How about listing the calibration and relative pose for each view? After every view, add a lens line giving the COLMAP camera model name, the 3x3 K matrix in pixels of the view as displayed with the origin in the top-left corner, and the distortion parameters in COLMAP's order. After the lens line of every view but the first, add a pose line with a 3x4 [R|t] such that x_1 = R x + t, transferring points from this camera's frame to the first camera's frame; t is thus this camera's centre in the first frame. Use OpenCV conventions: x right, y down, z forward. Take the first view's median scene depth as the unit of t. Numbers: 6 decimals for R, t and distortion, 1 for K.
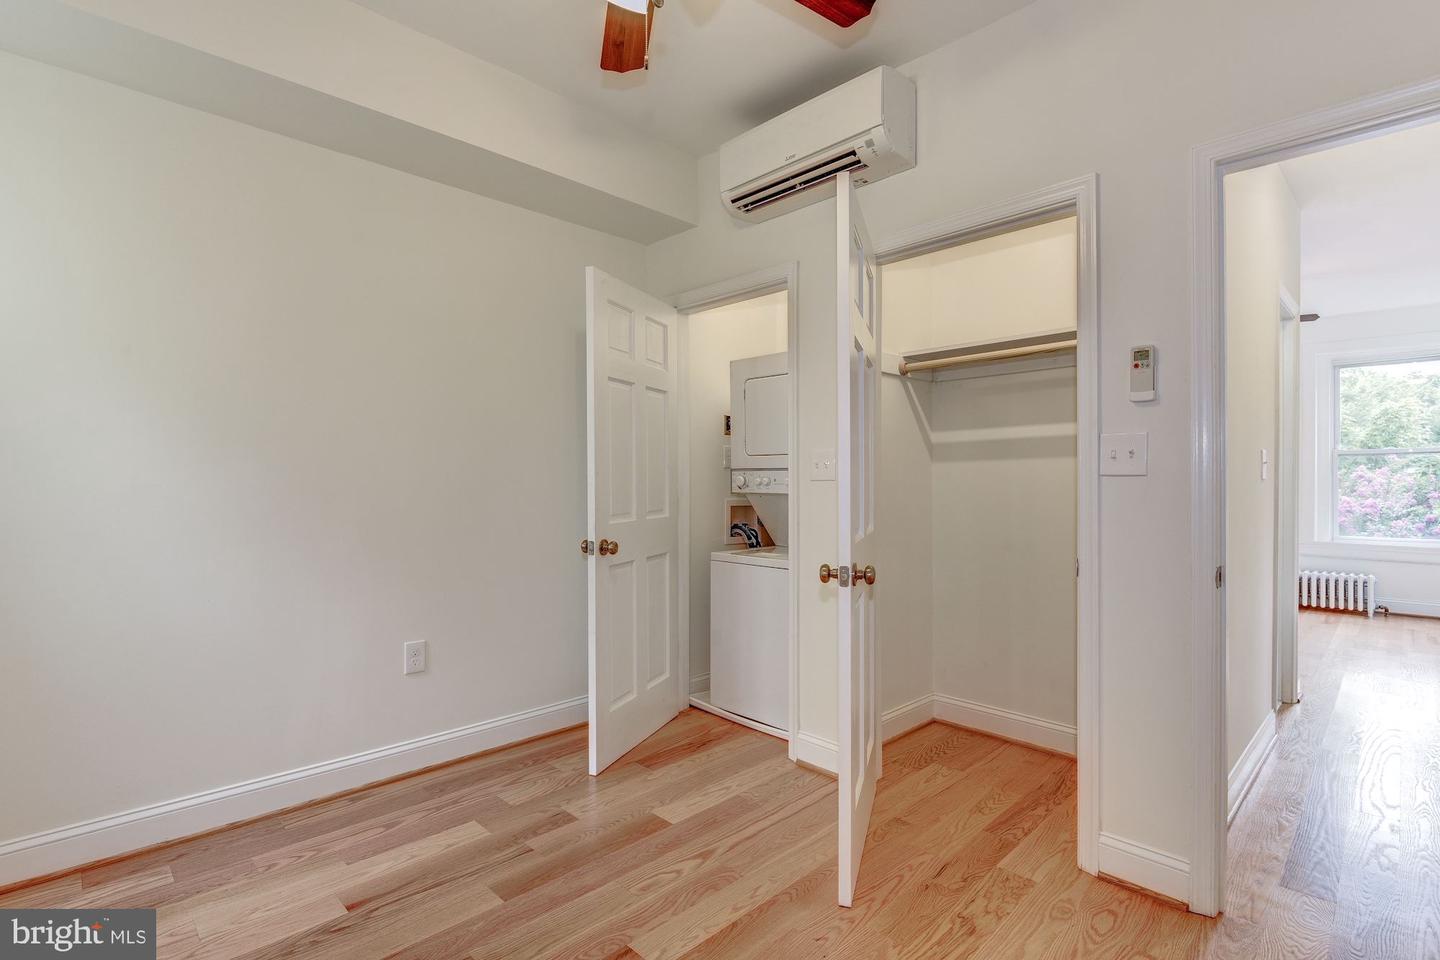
lens RADIAL K [[685.7, 0, 722.5], [0, 685.7, 479.0], [0, 0, 1]] dist [-0.009678, -0.004402]
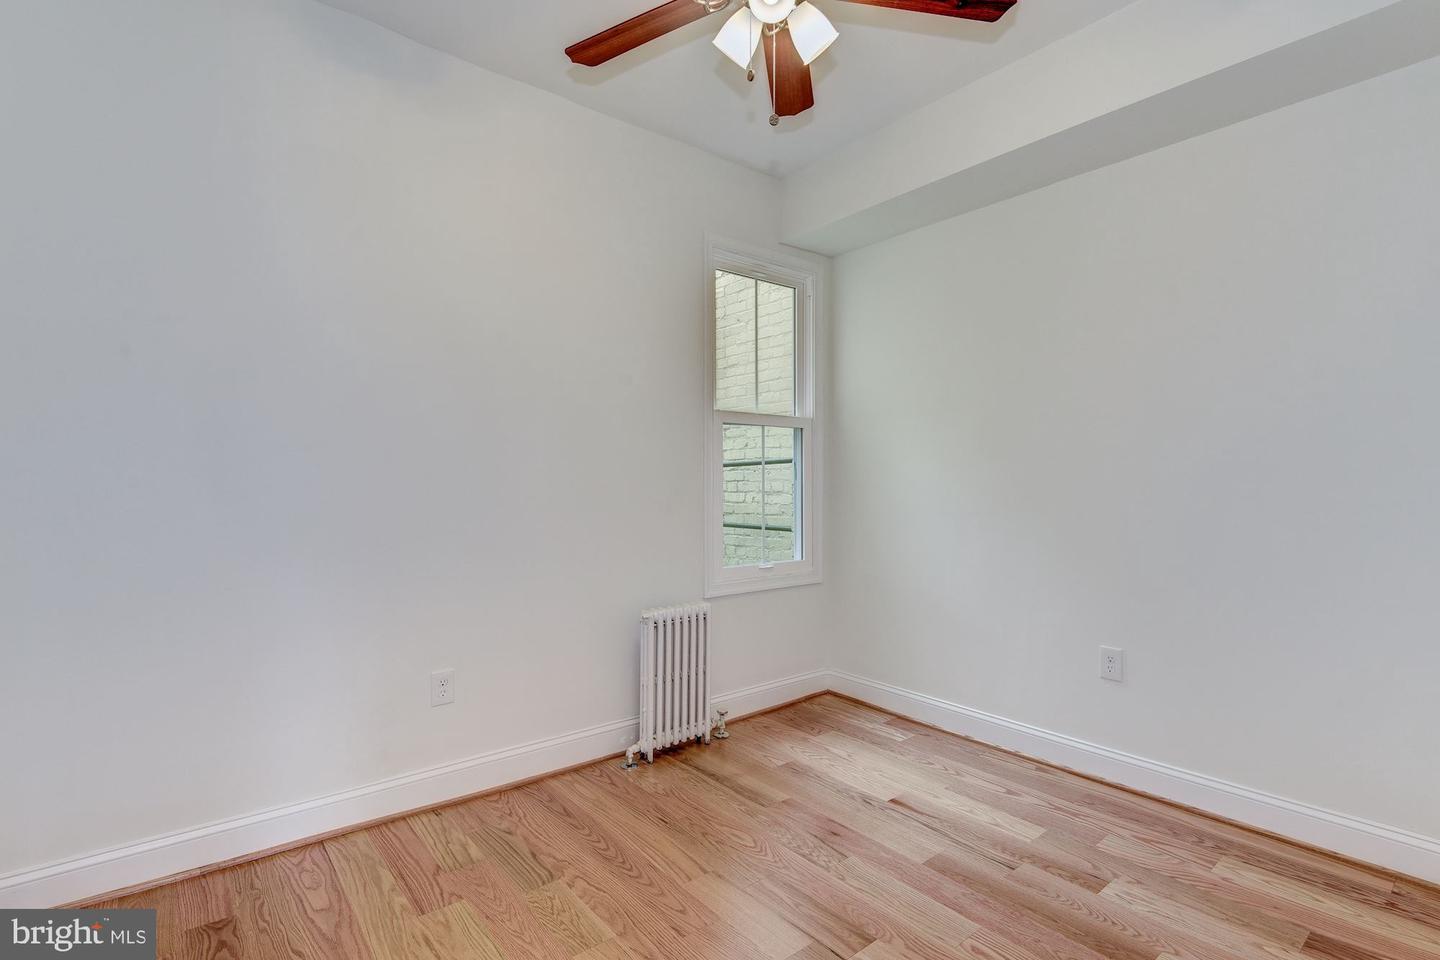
lens RADIAL K [[685.7, 0, 722.4], [0, 685.7, 479.1], [0, 0, 1]] dist [-0.009678, -0.004402]
pose [[-0.094760, 0.003767, -0.995493, 0.649193], [-0.001709, 0.999991, 0.003947, -0.002293], [0.995499, 0.002075, -0.094753, 0.633909]]
